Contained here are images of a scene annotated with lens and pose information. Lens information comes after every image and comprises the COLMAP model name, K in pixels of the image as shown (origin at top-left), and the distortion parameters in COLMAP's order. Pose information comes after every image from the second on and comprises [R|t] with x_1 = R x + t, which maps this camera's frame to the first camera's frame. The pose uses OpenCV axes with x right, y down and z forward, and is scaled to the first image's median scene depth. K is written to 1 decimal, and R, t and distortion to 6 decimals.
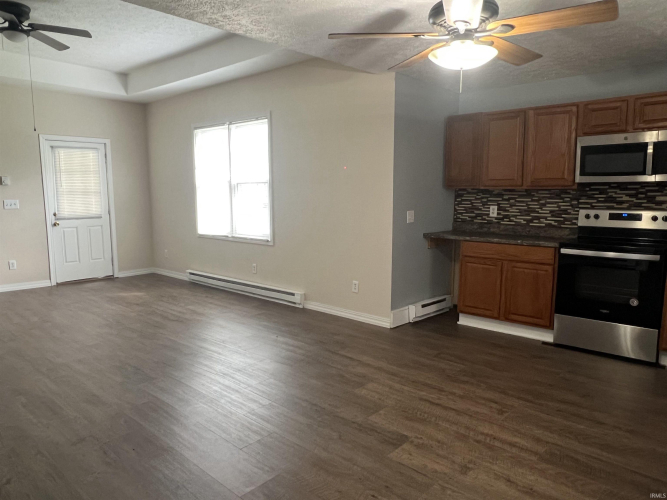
lens RADIAL K [[469.5, 0, 333.5], [0, 469.5, 250.0], [0, 0, 1]] dist [-0.020767, 0.001458]
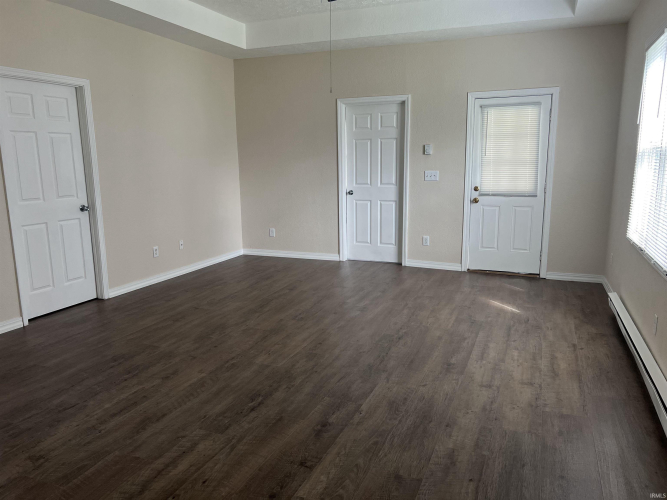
lens RADIAL K [[499.0, 0, 333.5], [0, 499.0, 250.0], [0, 0, 1]] dist [0.082738, -0.107454]
pose [[0.339090, 0.169371, -0.925382, 0.175855], [-0.113980, 0.983810, 0.138299, -0.064731], [0.933824, 0.058579, 0.352905, 0.451657]]
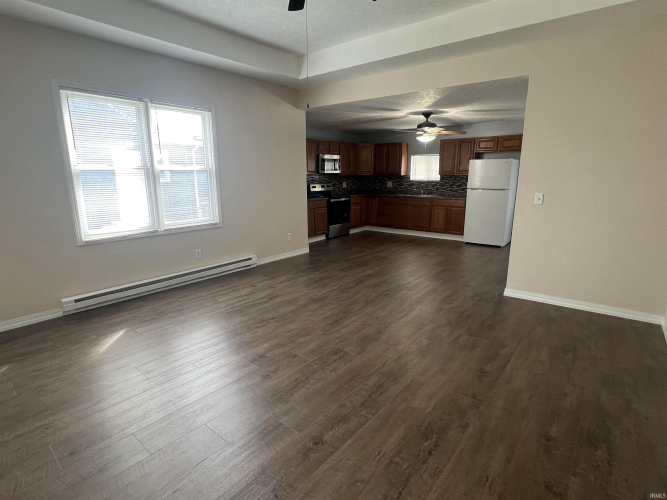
lens RADIAL K [[350.5, 0, 333.5], [0, 350.5, 250.0], [0, 0, 1]] dist [-0.016640, -0.000045]
pose [[-0.054564, -0.212322, 0.975675, -0.853000], [0.129063, 0.967434, 0.217746, -0.090488], [-0.990134, 0.137805, -0.025384, 0.655337]]
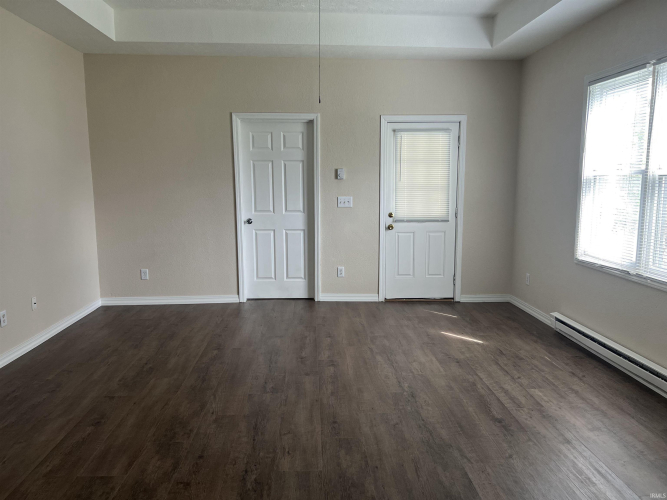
lens RADIAL K [[499.0, 0, 333.5], [0, 499.0, 250.0], [0, 0, 1]] dist [0.082738, -0.107454]
pose [[0.705015, 0.101196, -0.701935, -0.052966], [-0.091321, 0.994481, 0.051650, -0.052305], [0.703288, 0.027688, 0.710365, 0.319022]]
